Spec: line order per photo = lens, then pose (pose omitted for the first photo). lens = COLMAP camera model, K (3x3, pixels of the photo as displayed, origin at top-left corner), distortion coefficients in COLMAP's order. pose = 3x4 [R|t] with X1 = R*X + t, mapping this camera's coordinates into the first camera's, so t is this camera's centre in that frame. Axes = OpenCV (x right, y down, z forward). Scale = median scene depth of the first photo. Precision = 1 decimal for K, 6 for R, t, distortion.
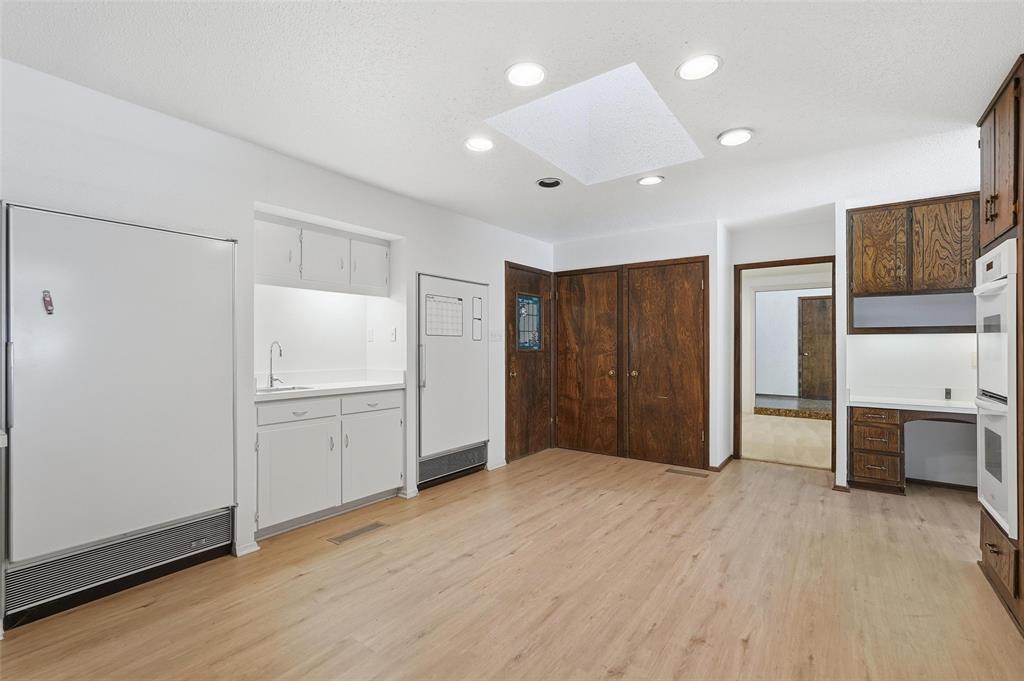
lens RADIAL K [[458.8, 0, 514.1], [0, 458.8, 344.1], [0, 0, 1]] dist [-0.004759, 0.003800]
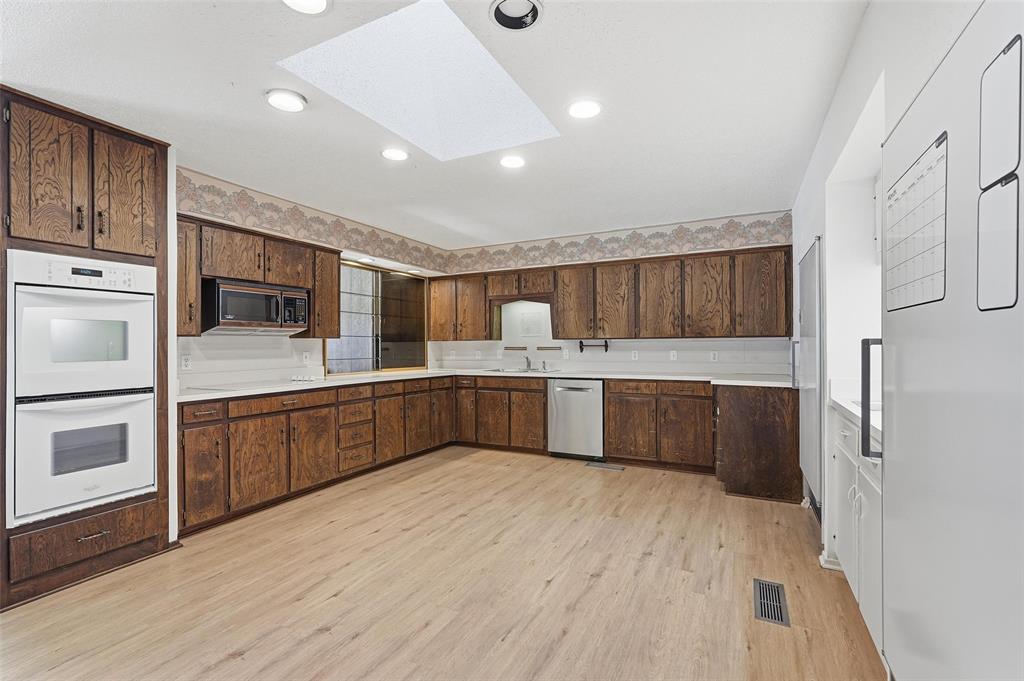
lens RADIAL K [[458.8, 0, 516.4], [0, 458.8, 343.6], [0, 0, 1]] dist [-0.004759, 0.003800]
pose [[-0.986100, 0.005326, -0.166067, 0.119068], [0.006203, 0.999969, -0.004762, 0.002438], [0.166037, -0.005726, -0.986103, 1.108545]]
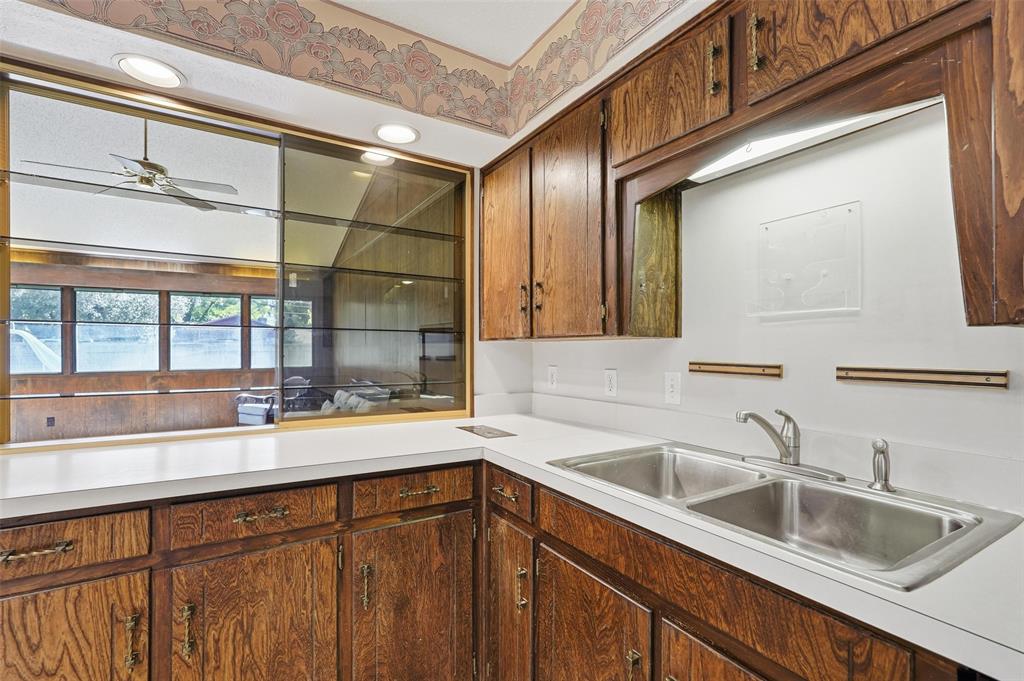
lens RADIAL K [[458.8, 0, 512.1], [0, 458.8, 344.9], [0, 0, 1]] dist [-0.004759, 0.003800]
pose [[-0.922581, 0.001594, 0.385801, -0.075961], [-0.000617, 0.999984, -0.005605, -0.004938], [-0.385804, -0.005409, -0.922565, 0.185344]]
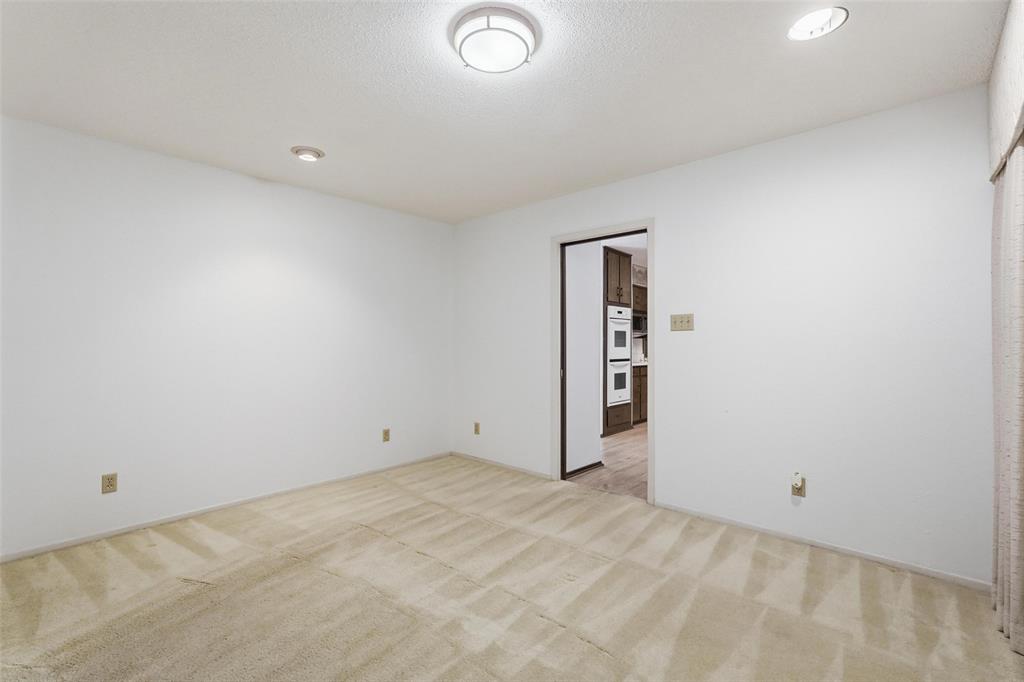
lens RADIAL K [[458.8, 0, 511.5], [0, 458.8, 341.6], [0, 0, 1]] dist [-0.004759, 0.003800]
pose [[-0.995213, 0.006117, 0.097535, 0.708105], [0.005037, 0.999923, -0.011316, 0.015365], [-0.097597, -0.010771, -0.995168, 1.893747]]
